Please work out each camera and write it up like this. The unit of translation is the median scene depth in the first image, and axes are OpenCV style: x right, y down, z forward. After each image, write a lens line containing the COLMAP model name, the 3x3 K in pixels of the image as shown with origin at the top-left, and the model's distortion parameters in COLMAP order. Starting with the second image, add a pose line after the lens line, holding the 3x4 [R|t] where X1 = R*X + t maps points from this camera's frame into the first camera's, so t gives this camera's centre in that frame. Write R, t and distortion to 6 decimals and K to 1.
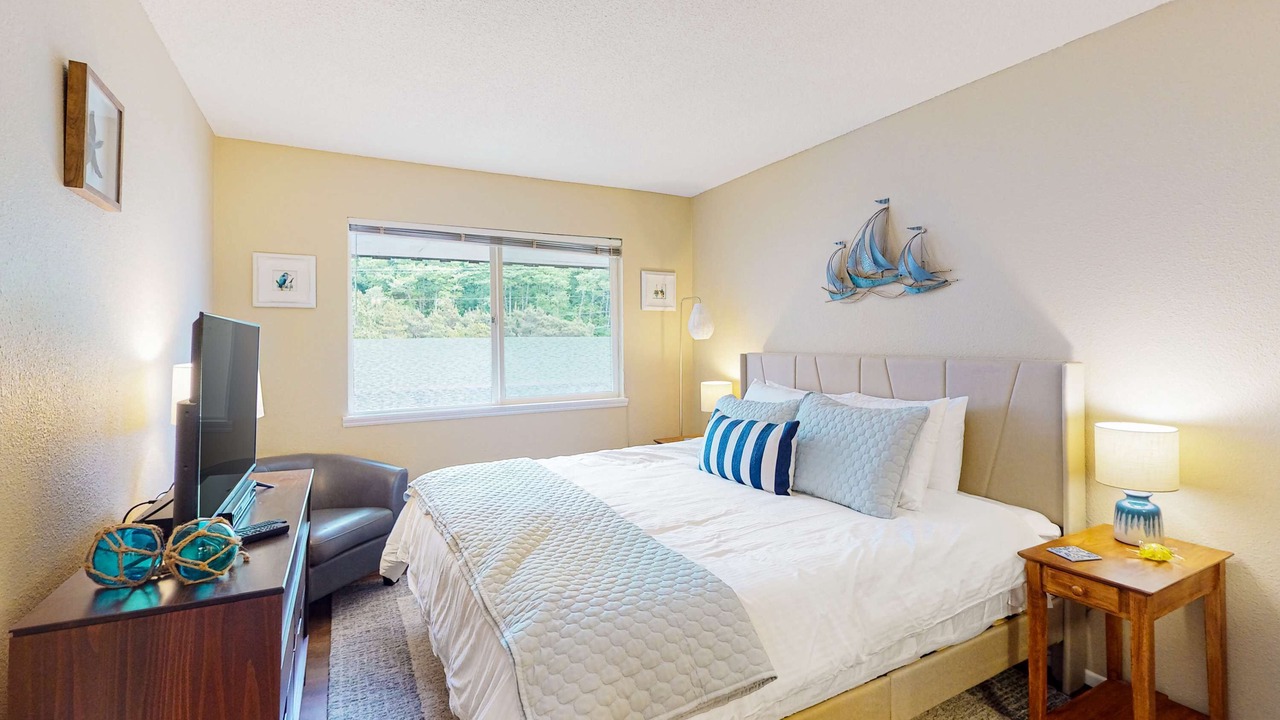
lens RADIAL K [[559.3, 0, 640.1], [0, 559.3, 360.9], [0, 0, 1]] dist [-0.001460, -0.000077]
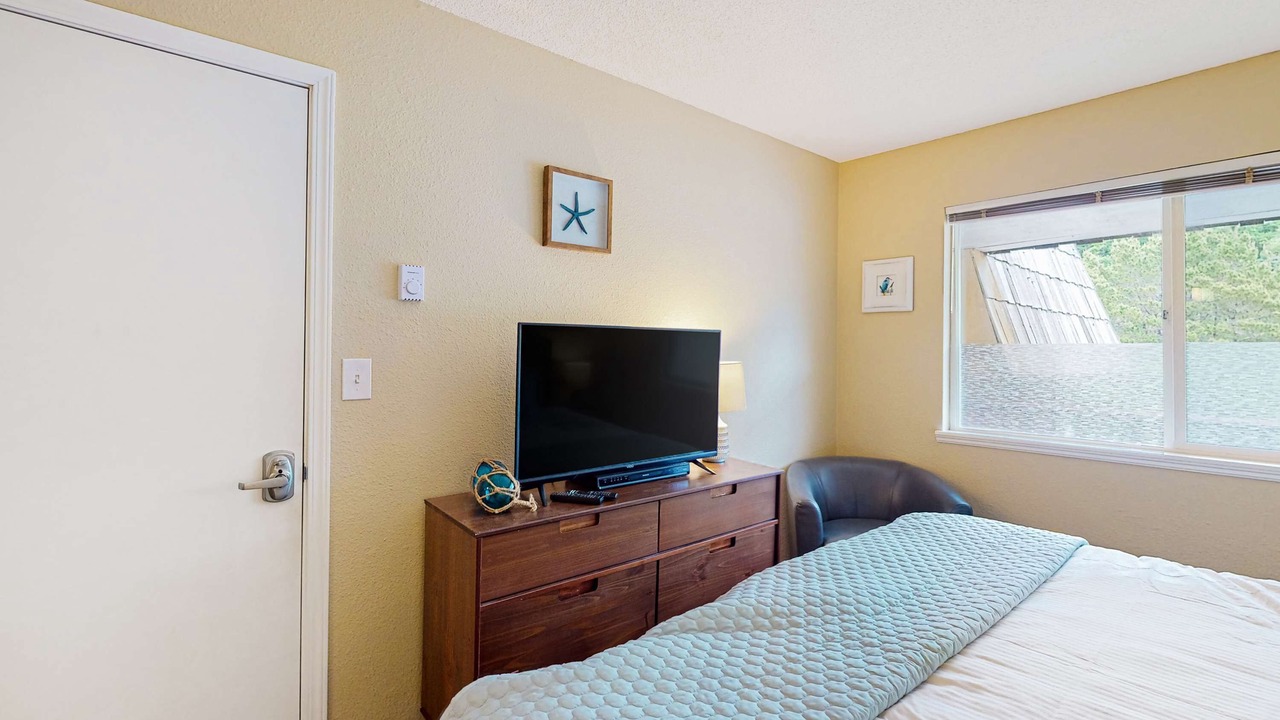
lens RADIAL K [[559.3, 0, 639.6], [0, 559.3, 352.9], [0, 0, 1]] dist [-0.001460, -0.000077]
pose [[0.268960, 0.020959, -0.962923, 0.213880], [-0.042775, 0.999037, 0.009797, -0.013036], [0.962201, 0.038554, 0.269597, 0.305601]]
